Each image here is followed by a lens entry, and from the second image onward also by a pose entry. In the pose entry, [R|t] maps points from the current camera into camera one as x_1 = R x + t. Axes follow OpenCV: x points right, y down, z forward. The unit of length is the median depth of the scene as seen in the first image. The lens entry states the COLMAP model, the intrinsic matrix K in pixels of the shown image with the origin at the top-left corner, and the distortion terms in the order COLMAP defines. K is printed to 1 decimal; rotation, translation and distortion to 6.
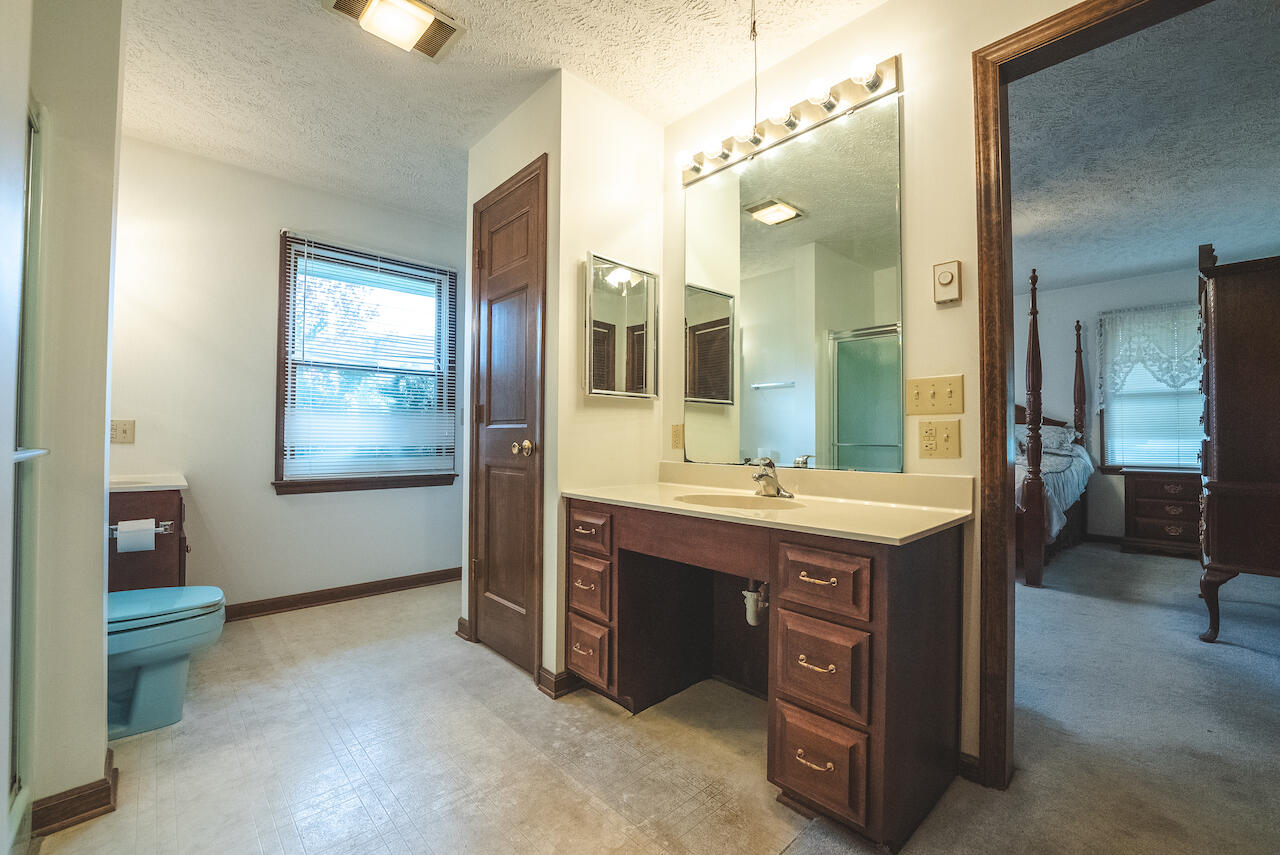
lens RADIAL K [[524.3, 0, 634.9], [0, 524.3, 428.1], [0, 0, 1]] dist [-0.031697, 0.004493]
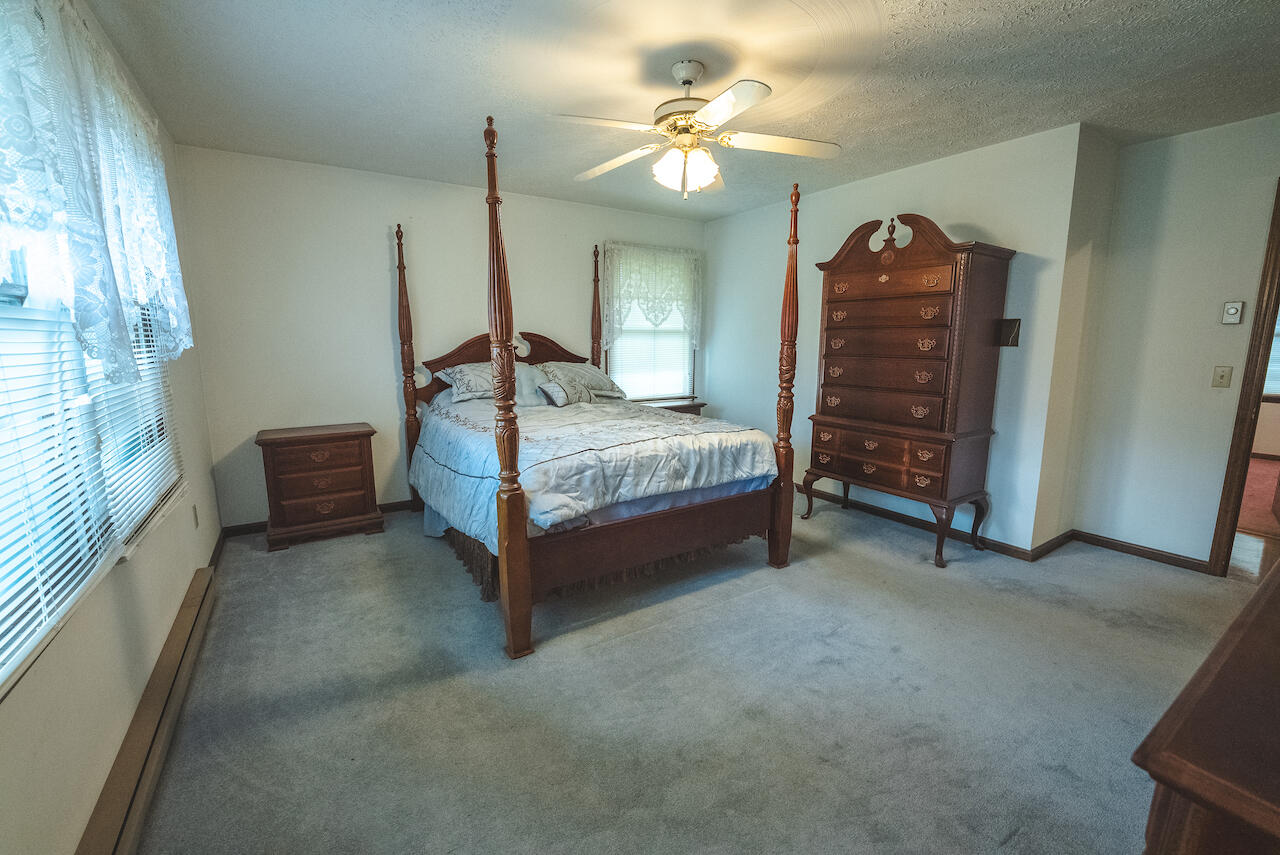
lens RADIAL K [[551.6, 0, 640.0], [0, 551.6, 427.5], [0, 0, 1]] dist [-0.009823, 0.000190]
pose [[0.152411, -0.157765, 0.975644, -0.118969], [-0.011089, 0.986842, 0.161308, -0.056502], [-0.988255, -0.035404, 0.148656, 0.842780]]
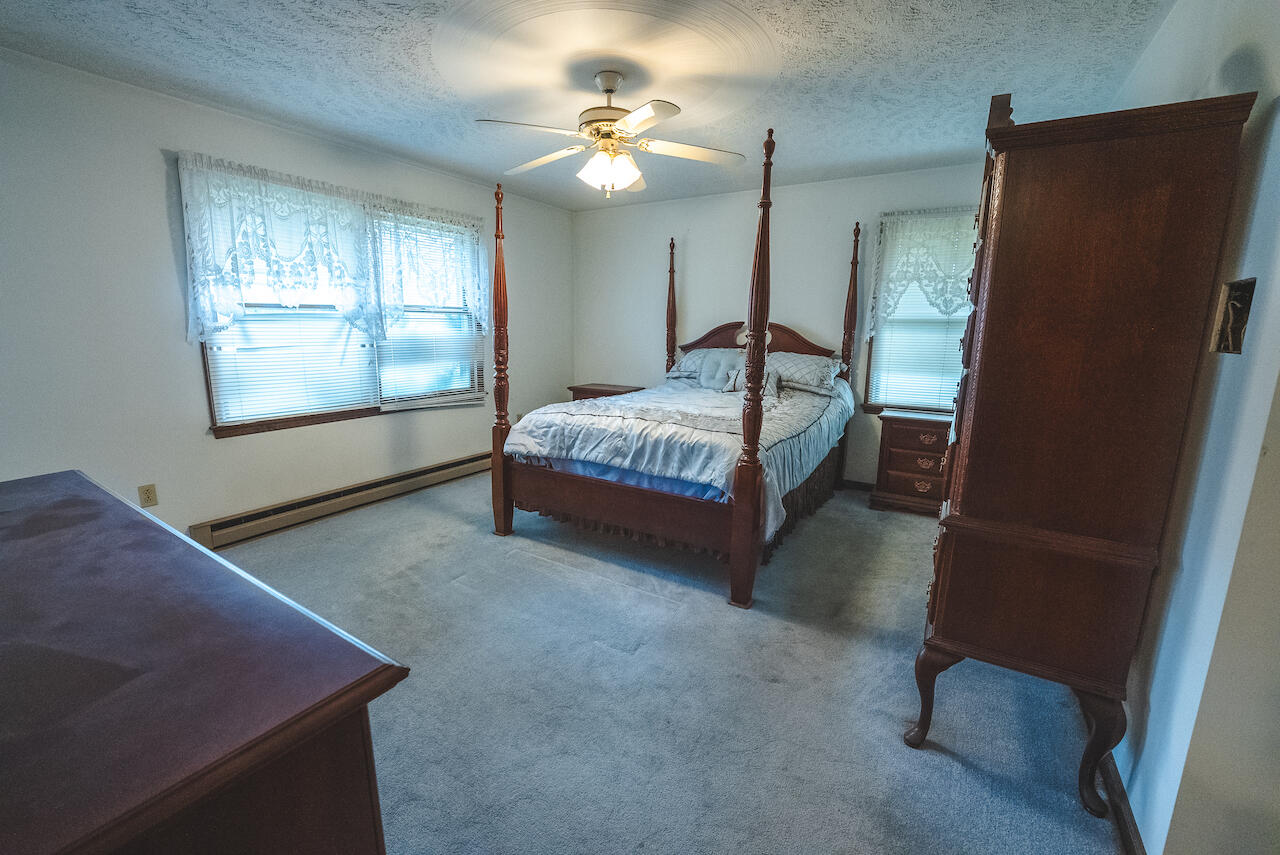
lens RADIAL K [[524.3, 0, 634.9], [0, 524.3, 428.1], [0, 0, 1]] dist [-0.031697, 0.004493]
pose [[0.964510, -0.042572, 0.260592, 0.337045], [-0.012027, 0.978810, 0.204417, -0.063579], [-0.263772, -0.200297, 0.943560, 0.293462]]
